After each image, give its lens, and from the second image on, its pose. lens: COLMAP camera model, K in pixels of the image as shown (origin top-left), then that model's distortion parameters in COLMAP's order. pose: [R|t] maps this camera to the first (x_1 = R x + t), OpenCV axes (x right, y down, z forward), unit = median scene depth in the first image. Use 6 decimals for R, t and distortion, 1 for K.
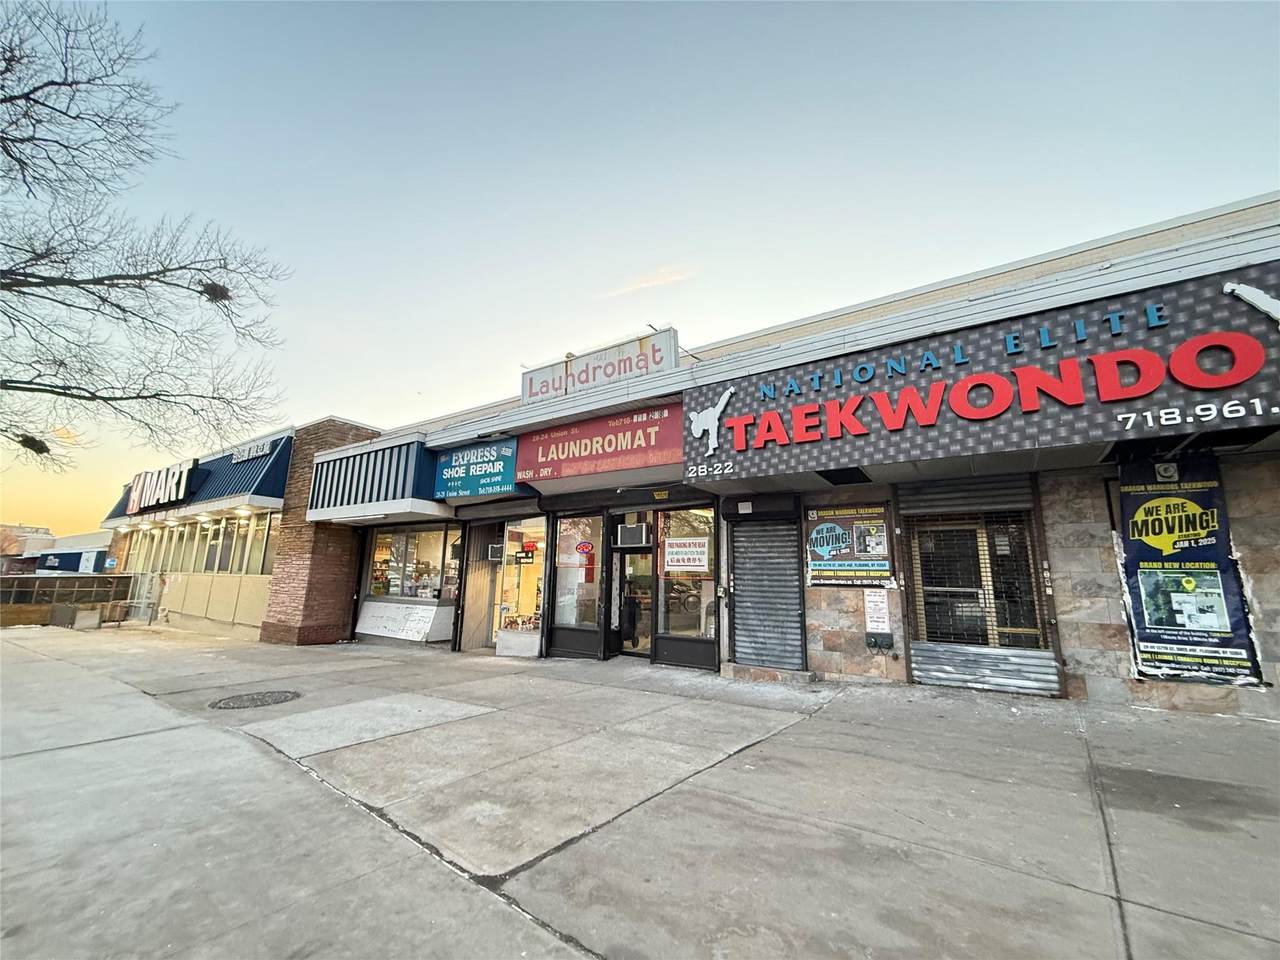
lens RADIAL K [[508.9, 0, 637.5], [0, 508.9, 476.9], [0, 0, 1]] dist [-0.002341, -0.000035]
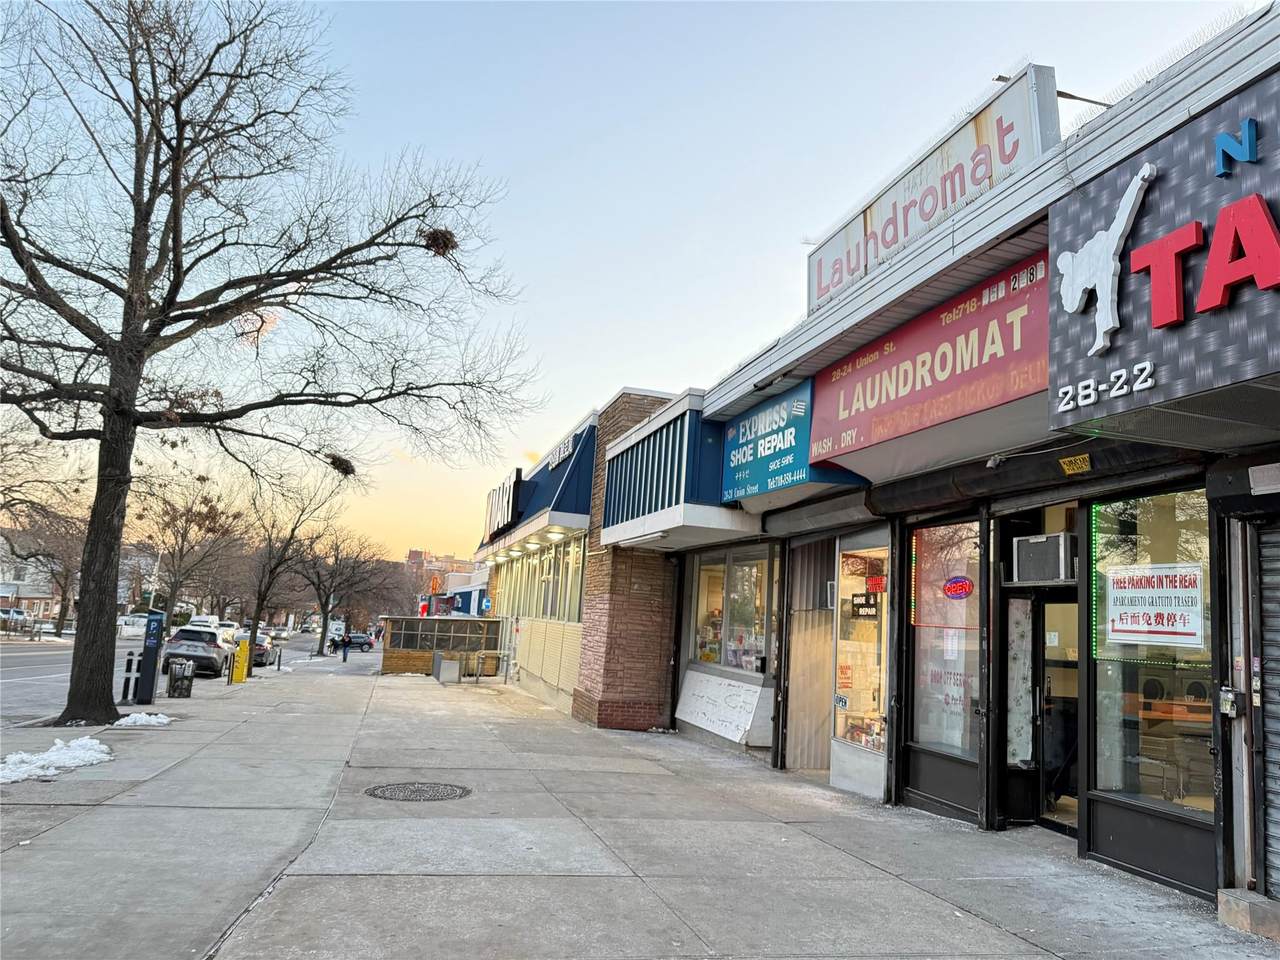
lens RADIAL K [[897.0, 0, 636.4], [0, 897.0, 486.4], [0, 0, 1]] dist [0.035306, -0.043404]
pose [[0.757565, -0.063482, -0.649665, 0.229303], [0.076459, 0.997038, -0.008268, 0.028684], [0.648266, -0.043409, 0.760176, 0.166558]]
